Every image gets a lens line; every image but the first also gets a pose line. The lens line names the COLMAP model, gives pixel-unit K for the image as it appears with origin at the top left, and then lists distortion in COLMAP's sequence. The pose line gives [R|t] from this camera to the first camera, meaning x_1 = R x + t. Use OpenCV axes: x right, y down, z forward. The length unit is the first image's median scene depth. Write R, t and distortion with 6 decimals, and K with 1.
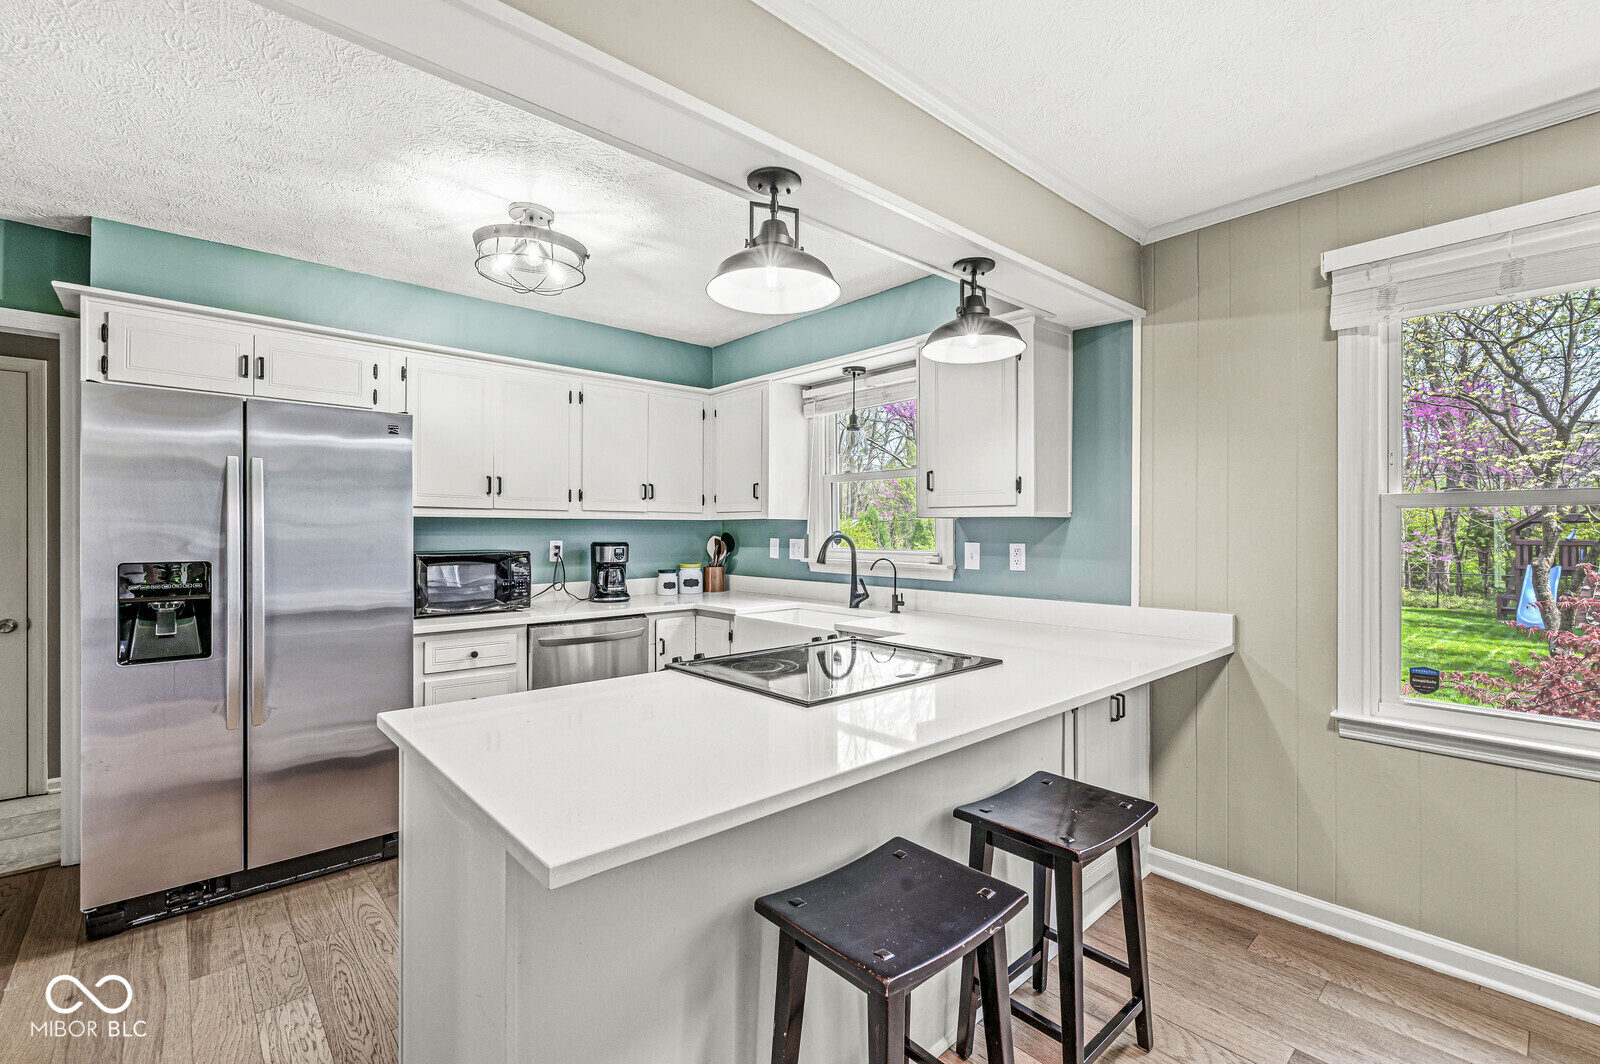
lens RADIAL K [[691.8, 0, 800.0], [0, 691.8, 532.0], [0, 0, 1]] dist [-0.000606, -0.000187]
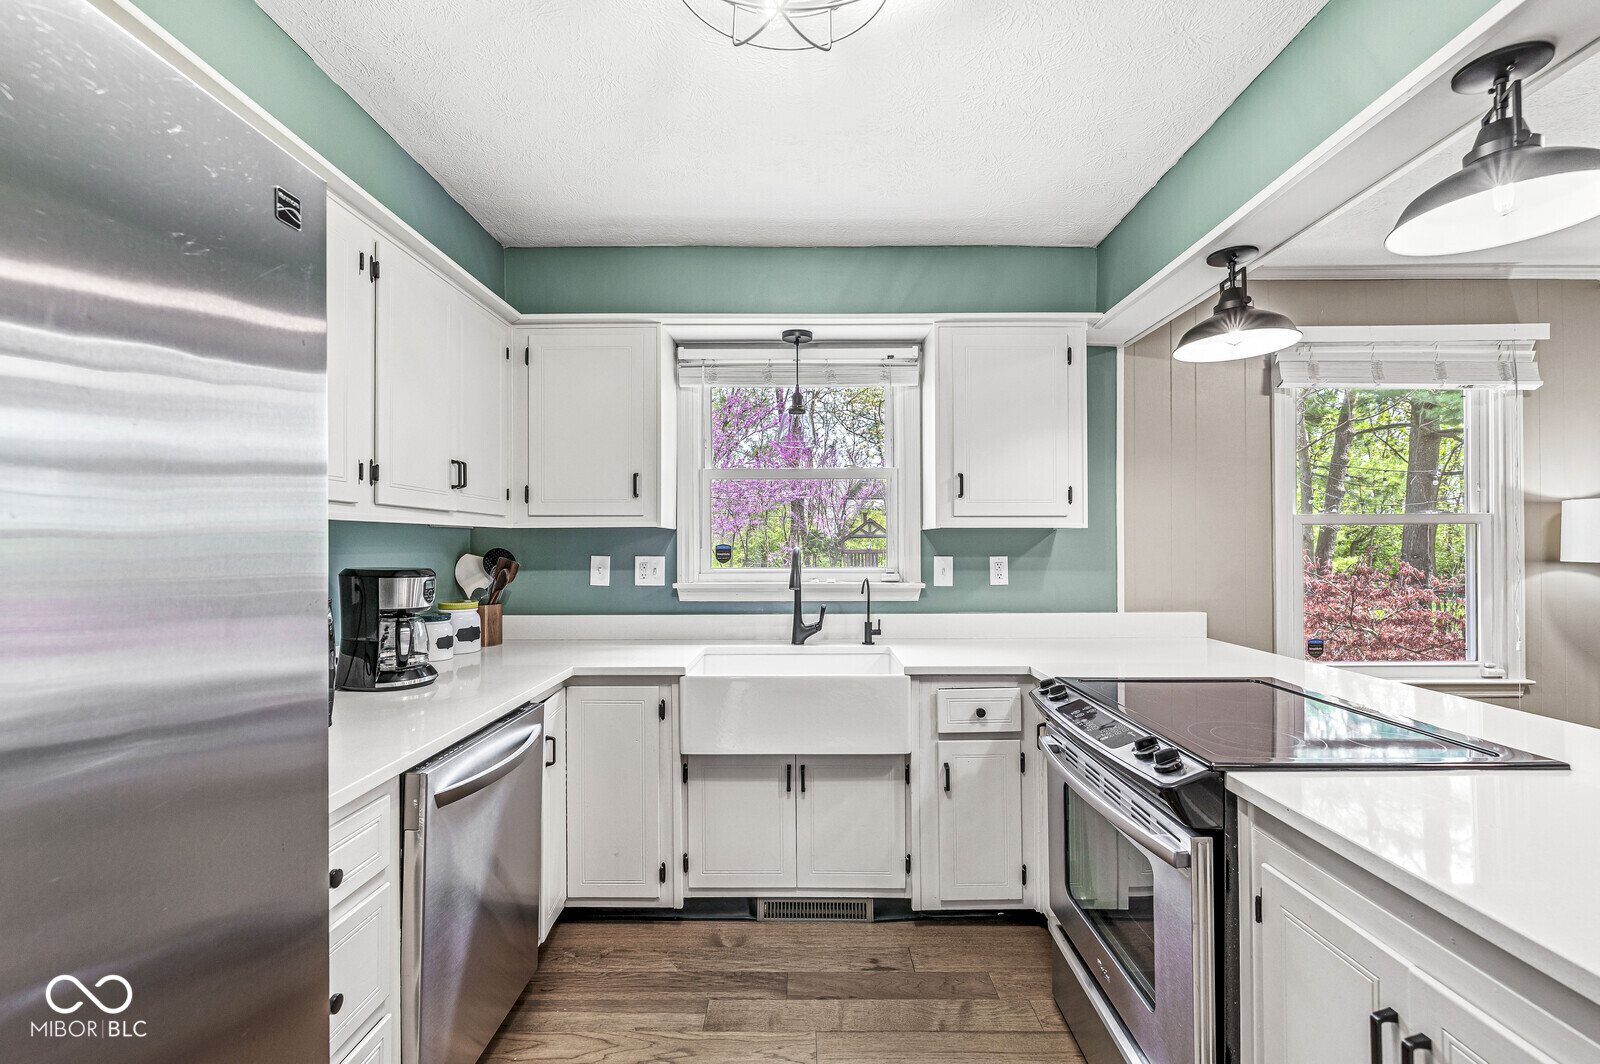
lens RADIAL K [[694.5, 0, 798.5], [0, 694.5, 545.1], [0, 0, 1]] dist [-0.002246, 0.000079]
pose [[0.675407, -0.005421, 0.737425, -0.511396], [0.006892, 0.999976, 0.001038, -0.001804], [-0.737413, 0.004382, 0.675428, 0.497715]]
